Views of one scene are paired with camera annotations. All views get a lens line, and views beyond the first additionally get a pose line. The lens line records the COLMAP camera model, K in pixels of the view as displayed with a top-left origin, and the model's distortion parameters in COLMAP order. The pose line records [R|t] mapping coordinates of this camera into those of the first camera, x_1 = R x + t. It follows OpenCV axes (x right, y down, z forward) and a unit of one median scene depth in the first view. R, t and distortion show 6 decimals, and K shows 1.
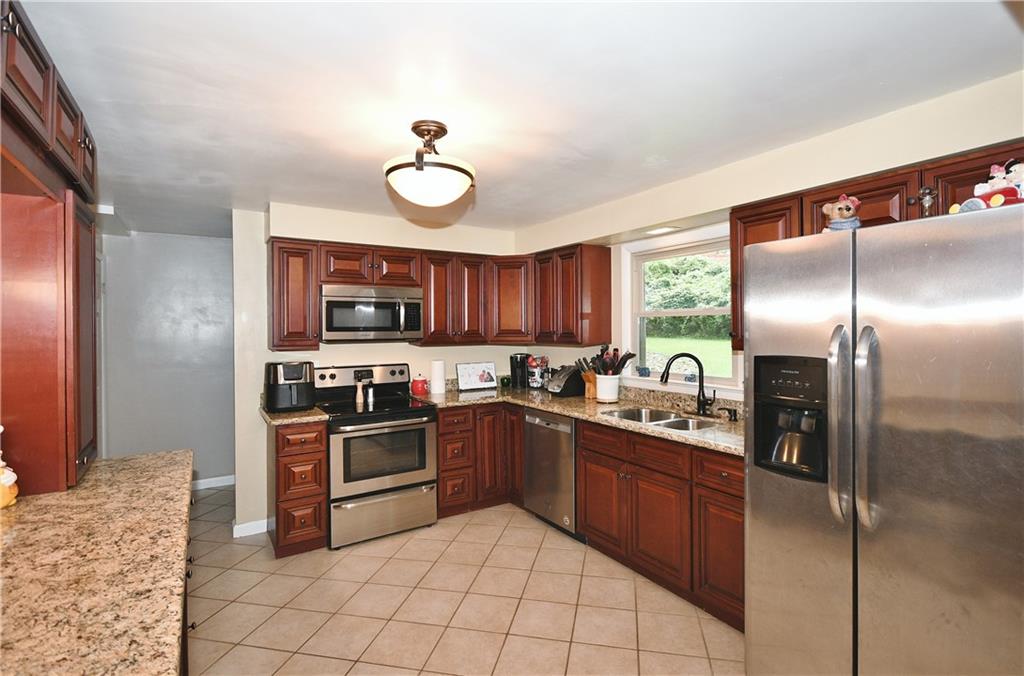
lens RADIAL K [[469.3, 0, 533.8], [0, 469.3, 327.6], [0, 0, 1]] dist [0.003696, -0.002916]
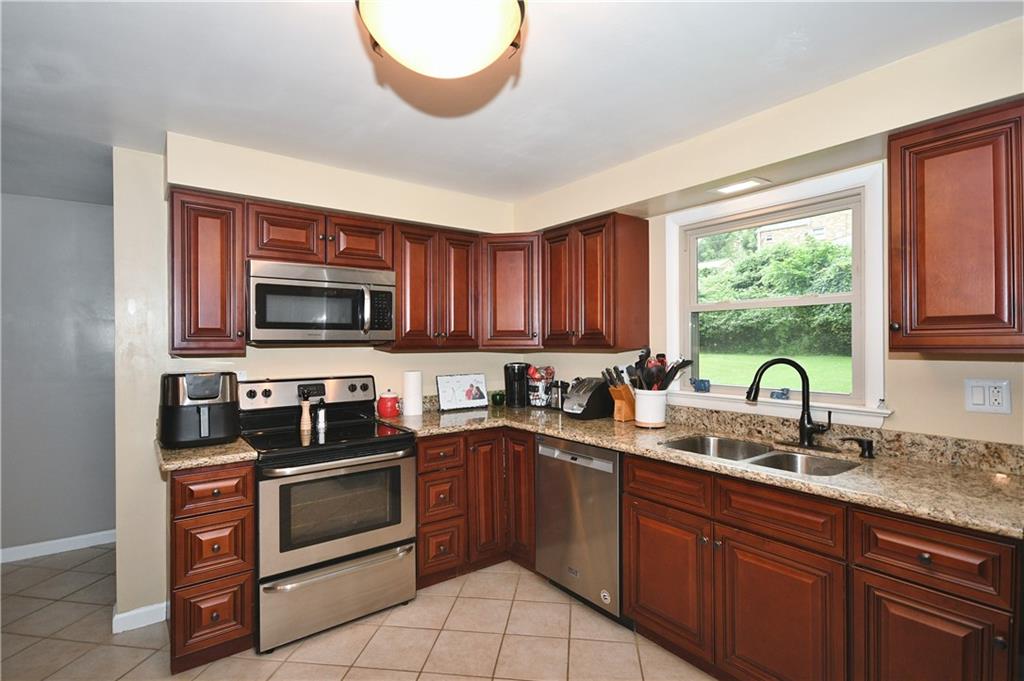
lens RADIAL K [[485.9, 0, 526.0], [0, 485.9, 340.1], [0, 0, 1]] dist [0.008093, -0.007713]
pose [[0.997970, 0.003032, 0.063611, -0.088217], [-0.003014, 0.999995, -0.000373, 0.023596], [-0.063612, 0.000181, 0.997975, 0.252609]]
